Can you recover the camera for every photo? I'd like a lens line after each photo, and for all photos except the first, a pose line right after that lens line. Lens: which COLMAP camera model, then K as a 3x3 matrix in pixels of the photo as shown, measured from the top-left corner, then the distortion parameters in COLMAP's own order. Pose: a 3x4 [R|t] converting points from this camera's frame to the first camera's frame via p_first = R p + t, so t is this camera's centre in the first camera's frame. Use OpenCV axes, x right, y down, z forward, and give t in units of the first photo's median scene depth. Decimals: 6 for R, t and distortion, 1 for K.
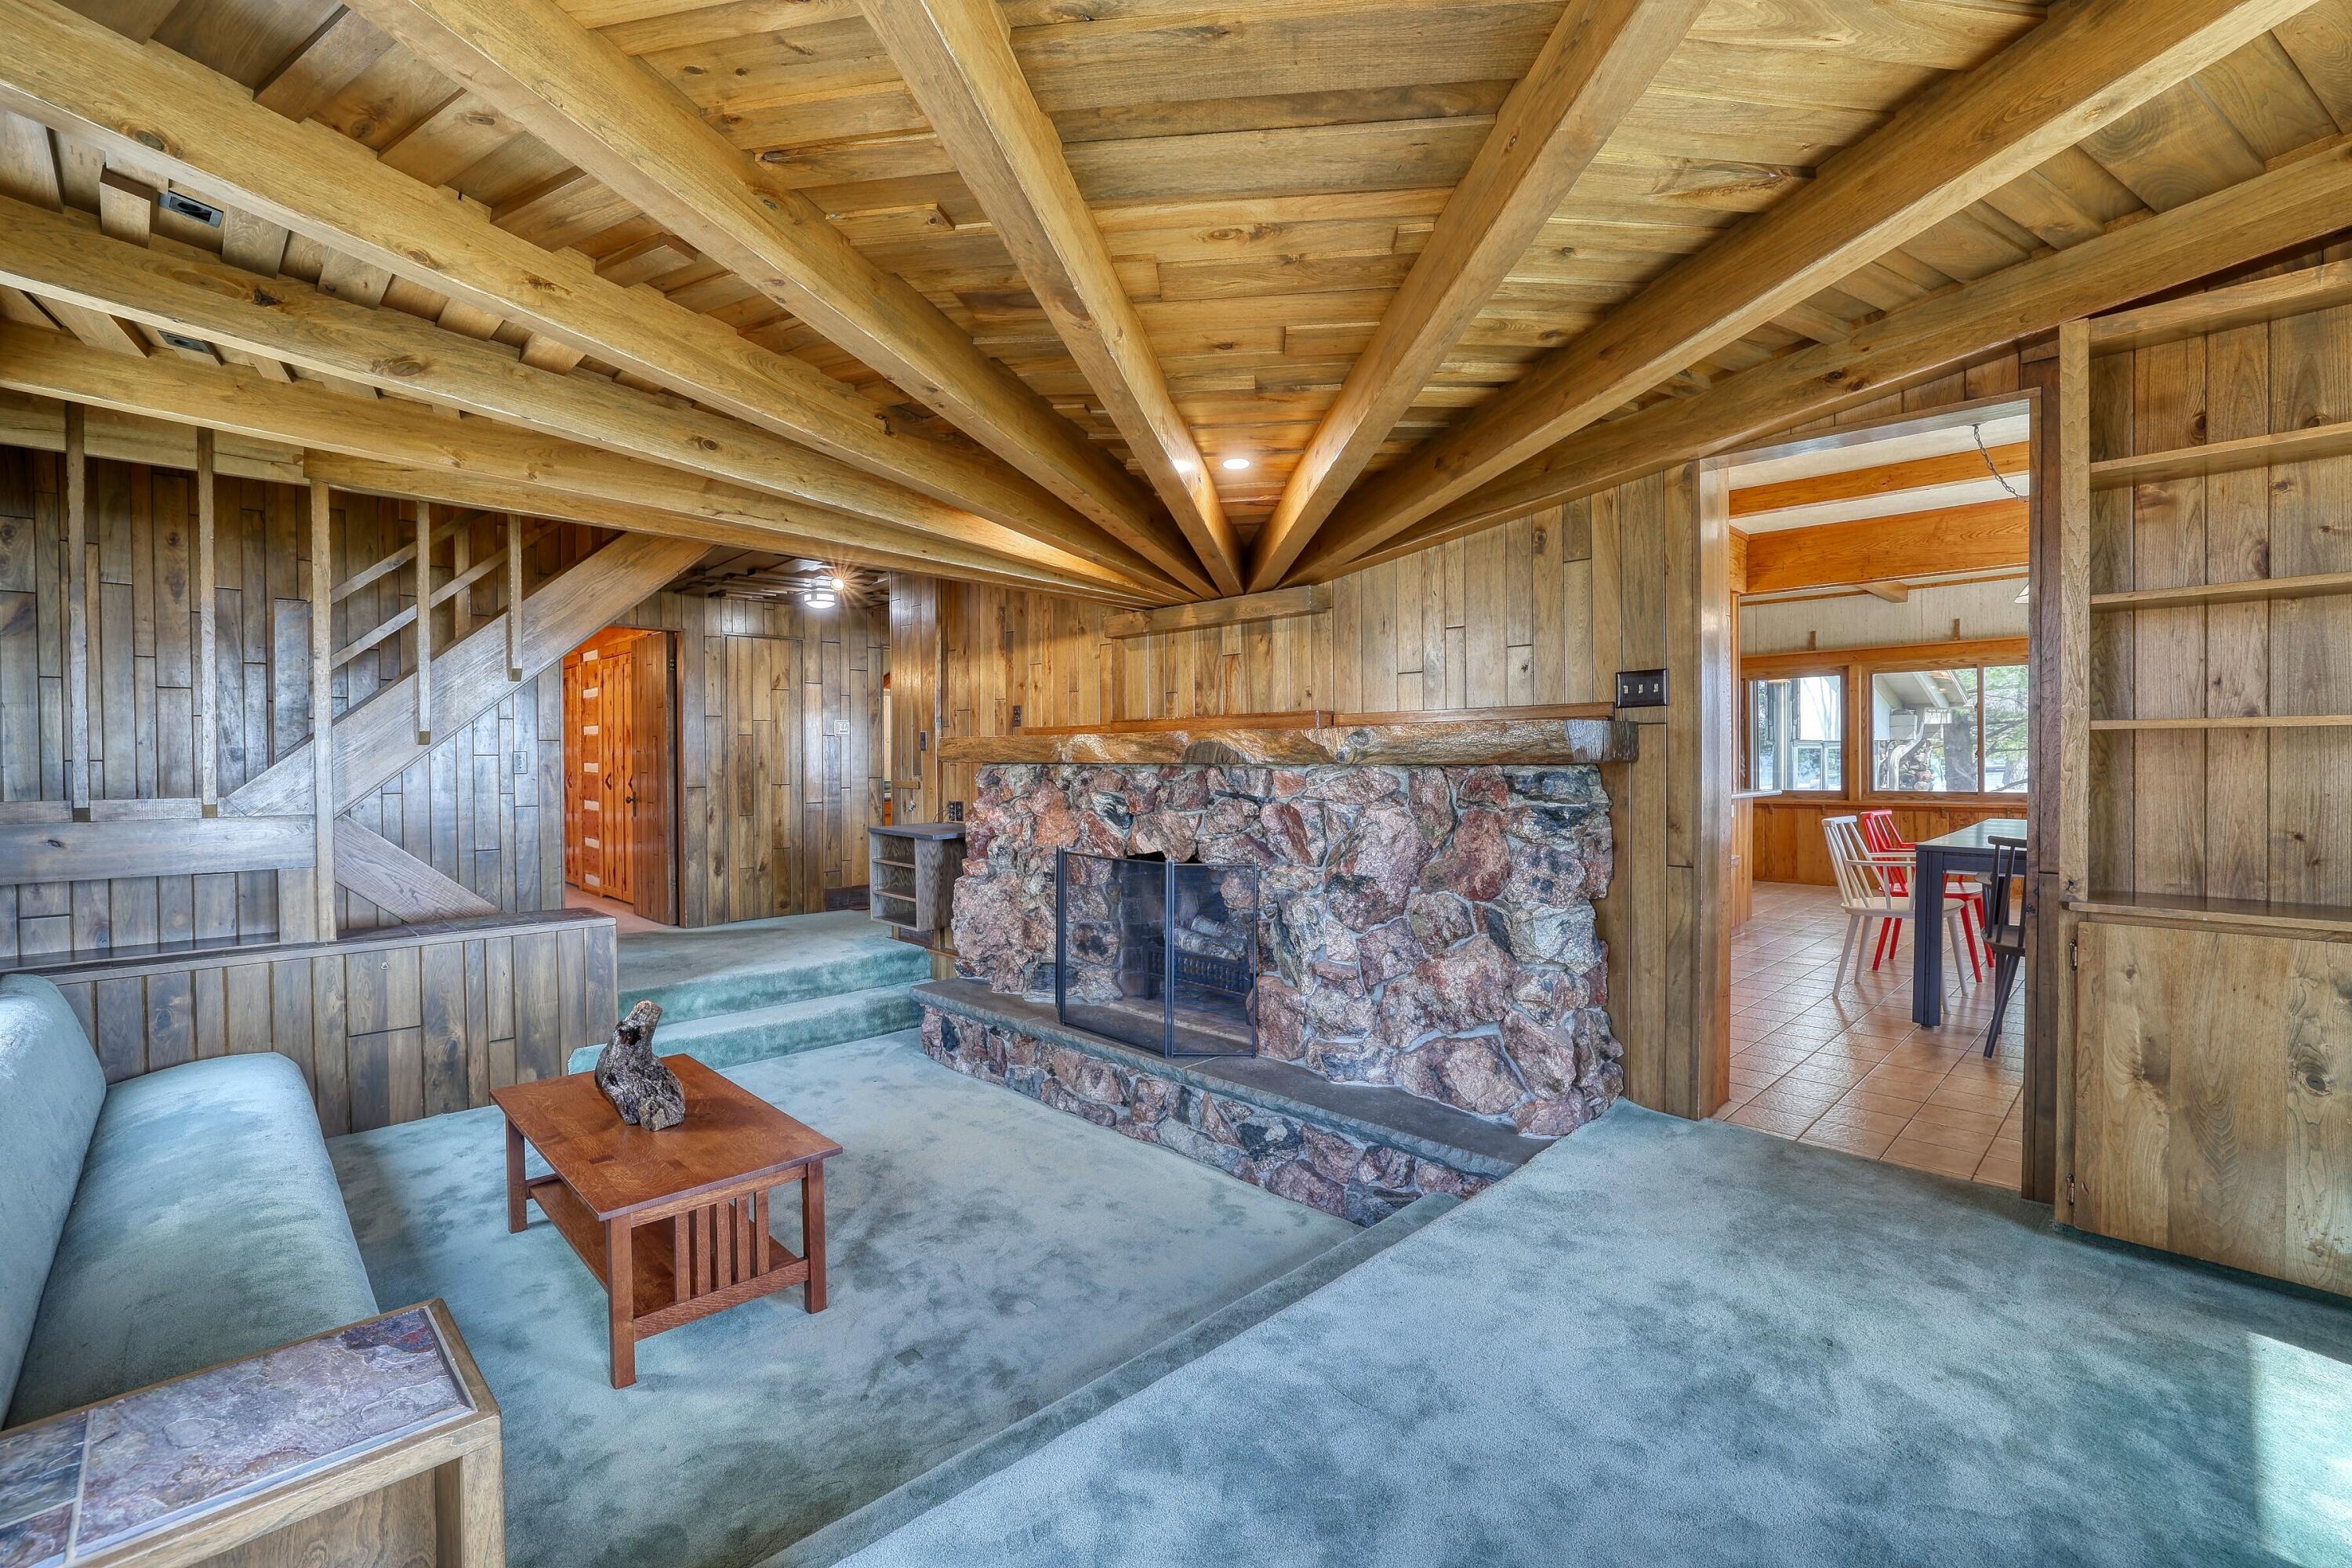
lens RADIAL K [[1016.0, 0, 1176.7], [0, 1016.0, 768.6], [0, 0, 1]] dist [-0.041139, 0.014578]
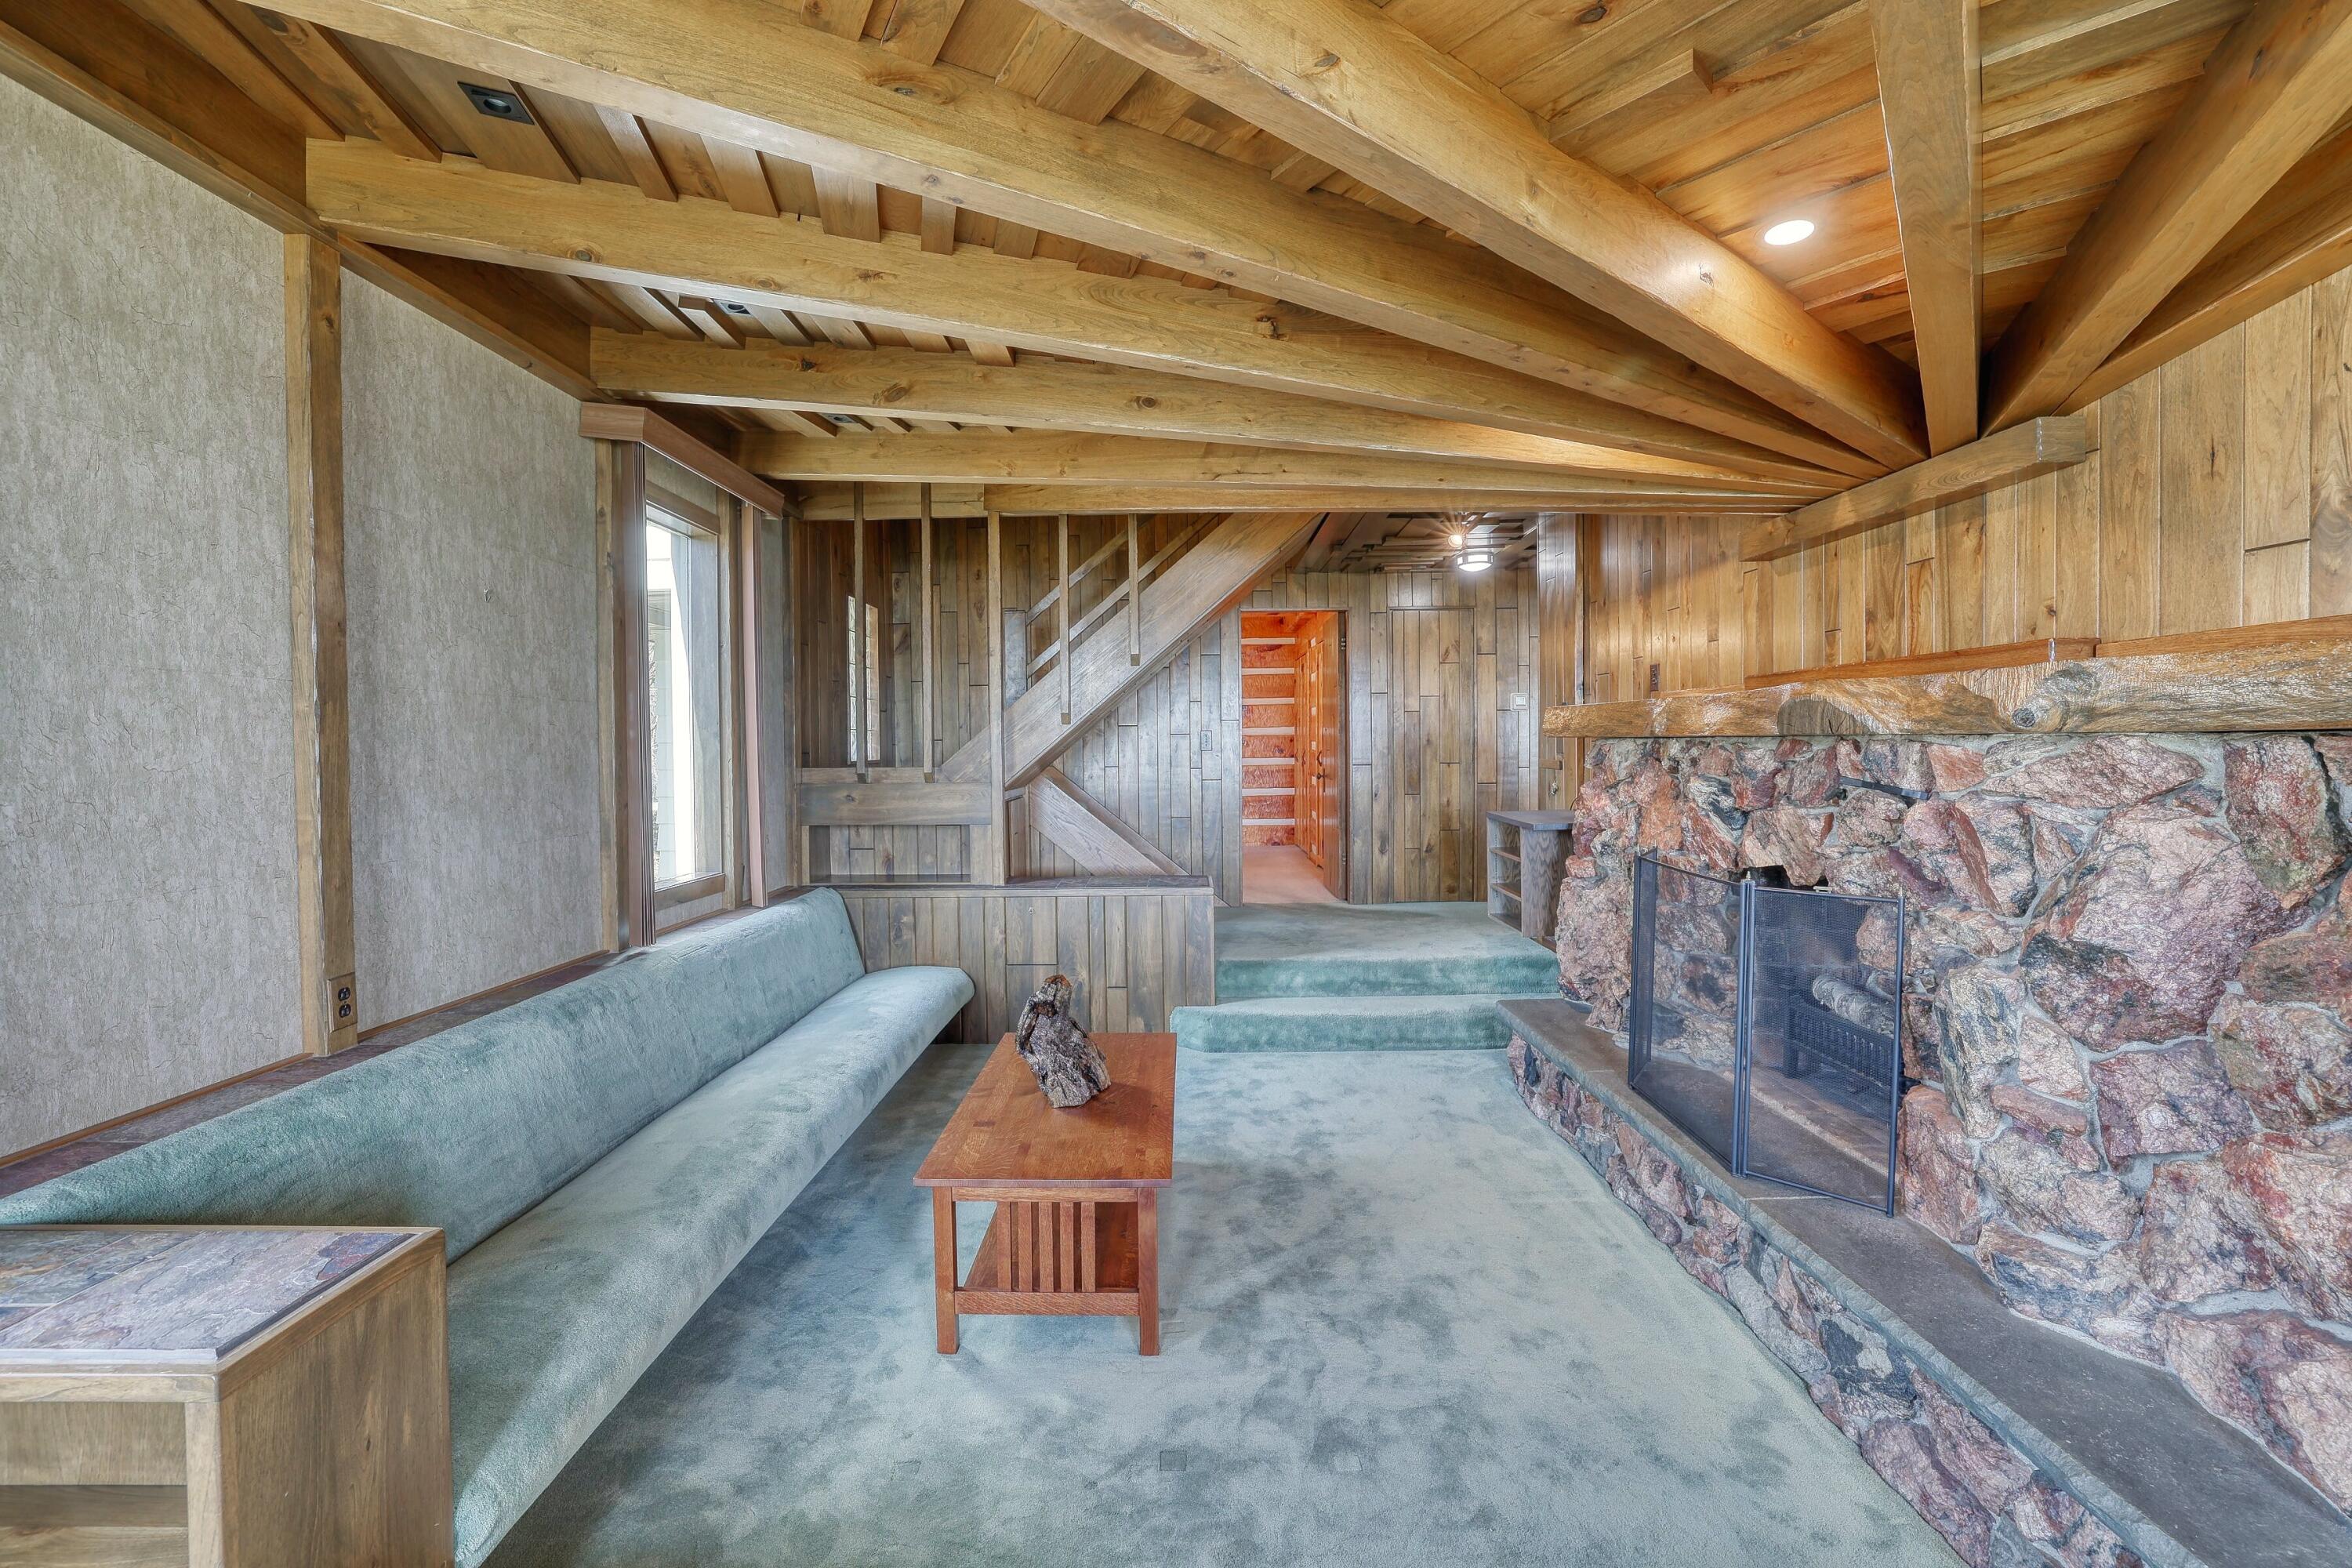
lens RADIAL K [[1016.0, 0, 1171.5], [0, 1016.0, 769.1], [0, 0, 1]] dist [-0.041139, 0.014578]
pose [[0.701833, 0.014815, -0.712187, 0.195172], [-0.000304, 0.999790, 0.020498, 0.003999], [0.712341, -0.014170, 0.701690, 0.277817]]
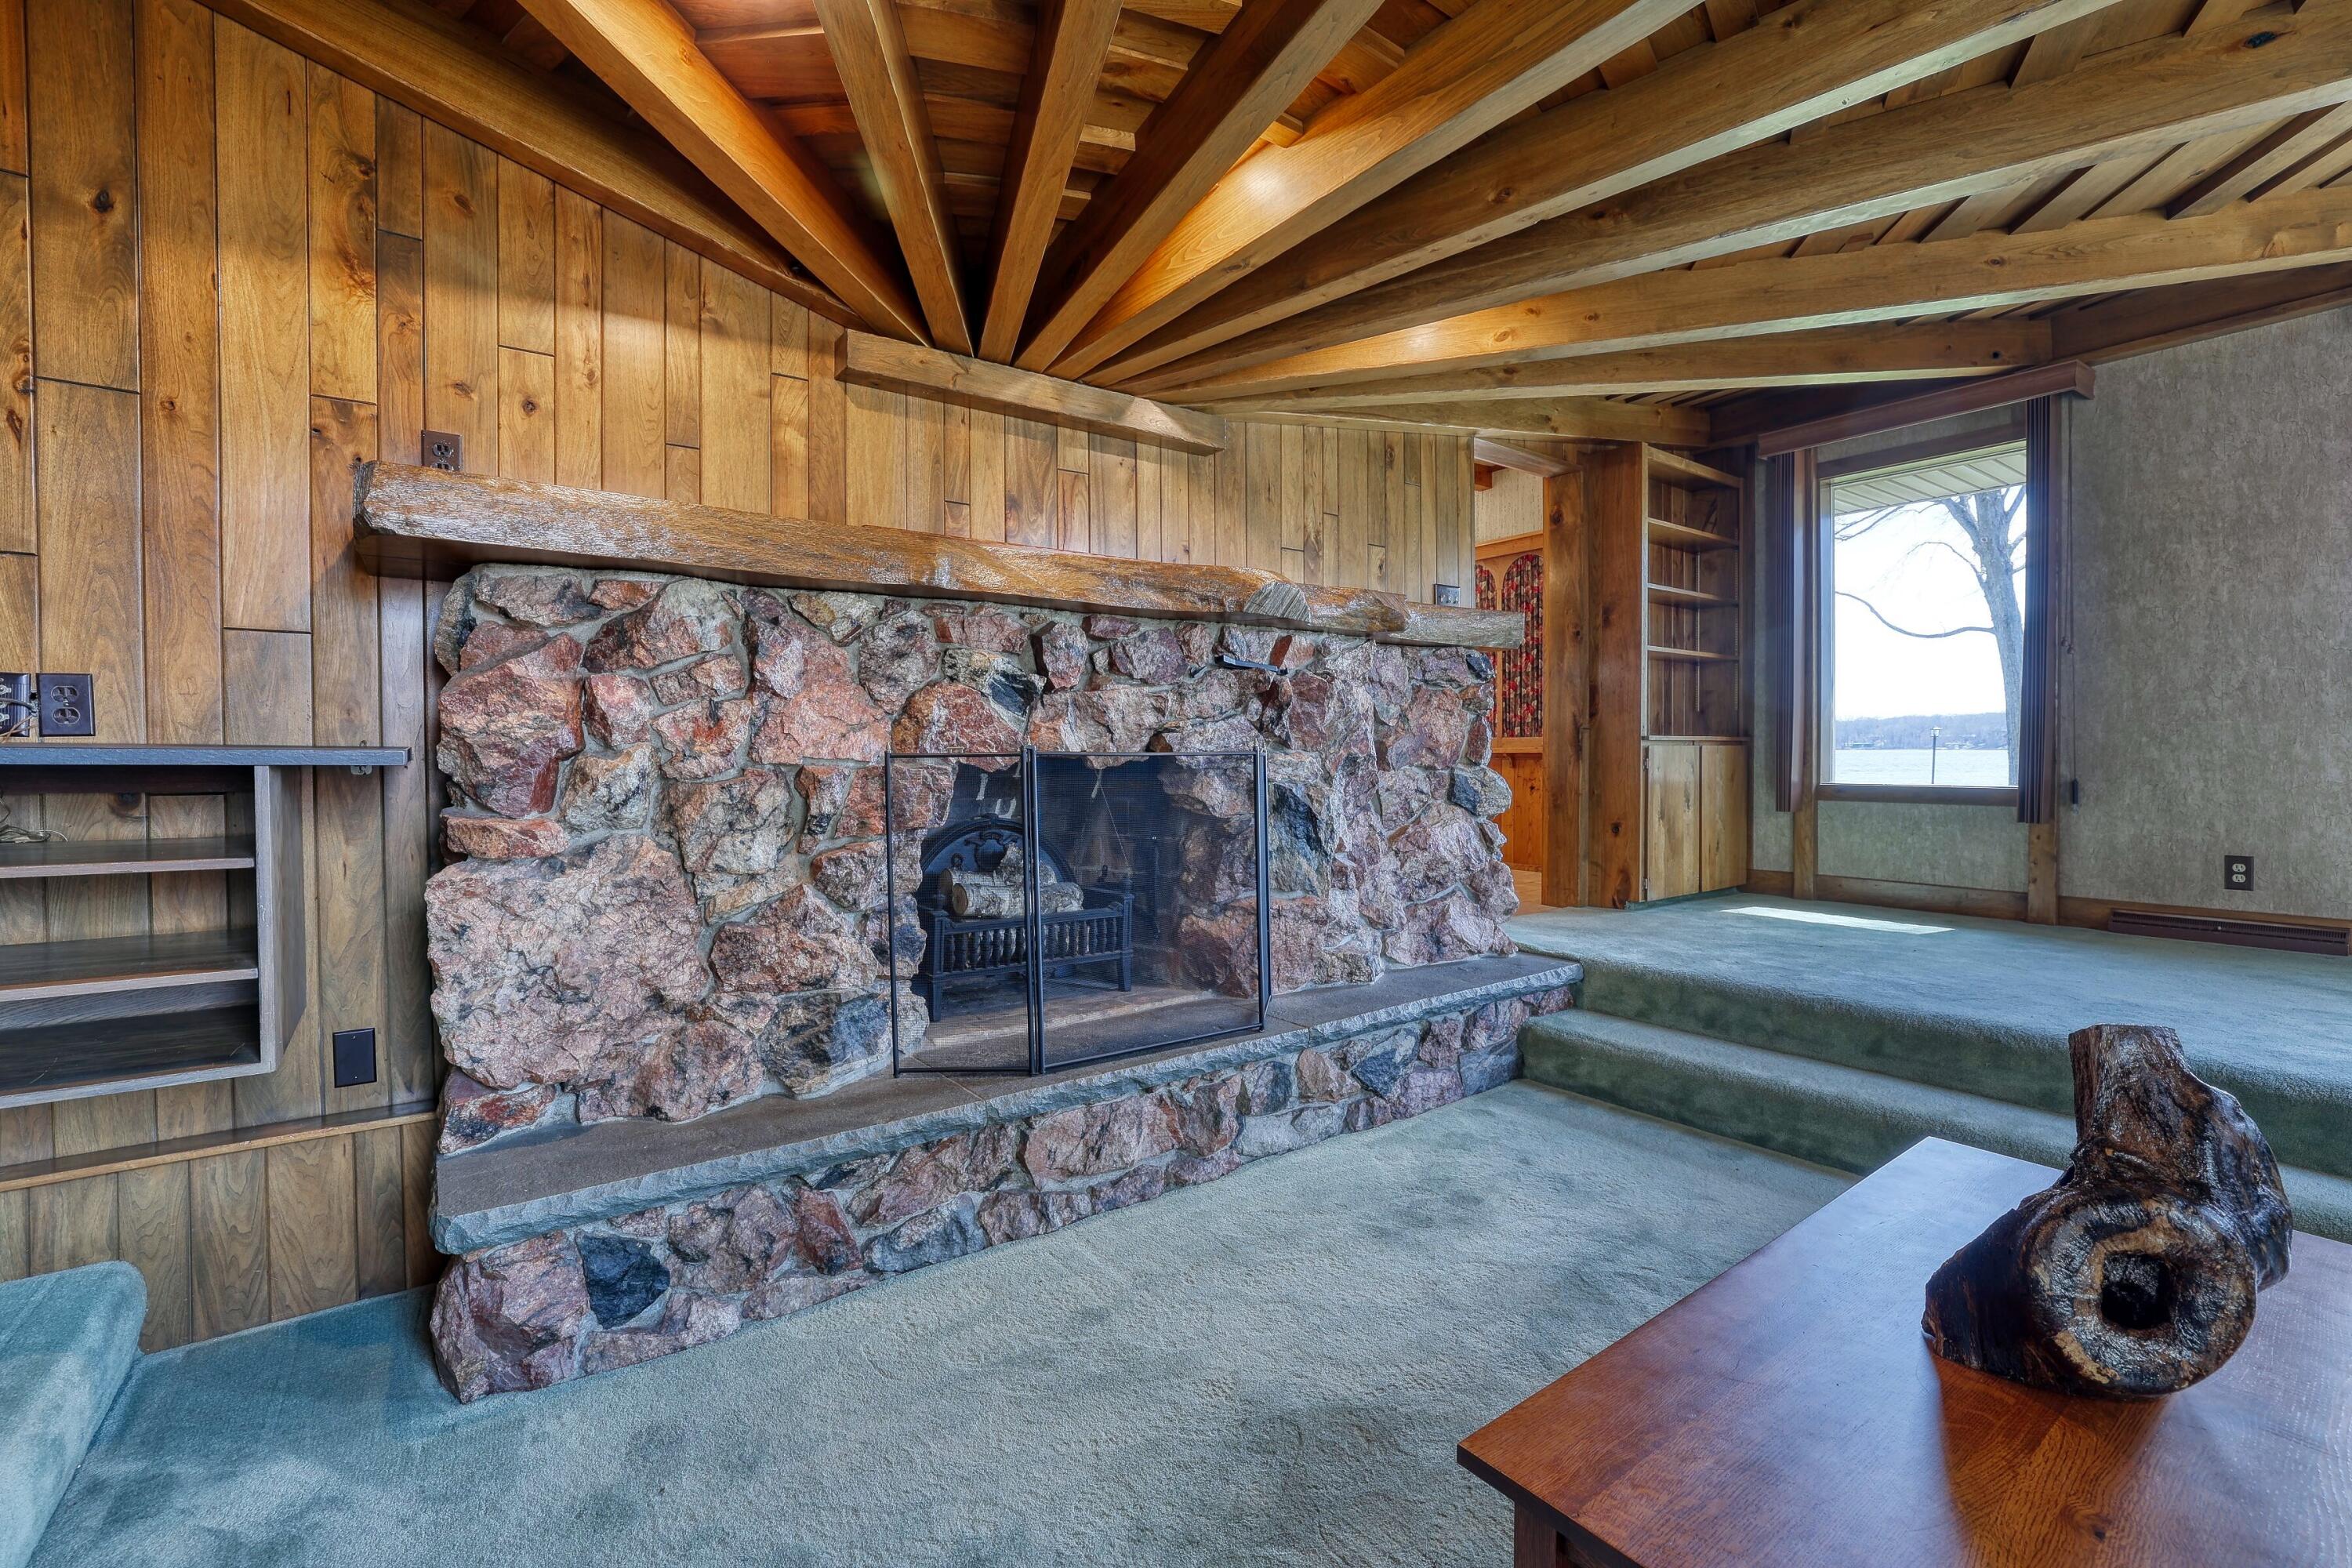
lens RADIAL K [[1016.0, 0, 1163.6], [0, 1016.0, 770.3], [0, 0, 1]] dist [-0.041139, 0.014578]
pose [[0.160098, -0.011184, 0.987038, -0.712863], [0.016901, 0.999820, 0.008588, 0.100219], [-0.986956, 0.015307, 0.160258, 0.960866]]
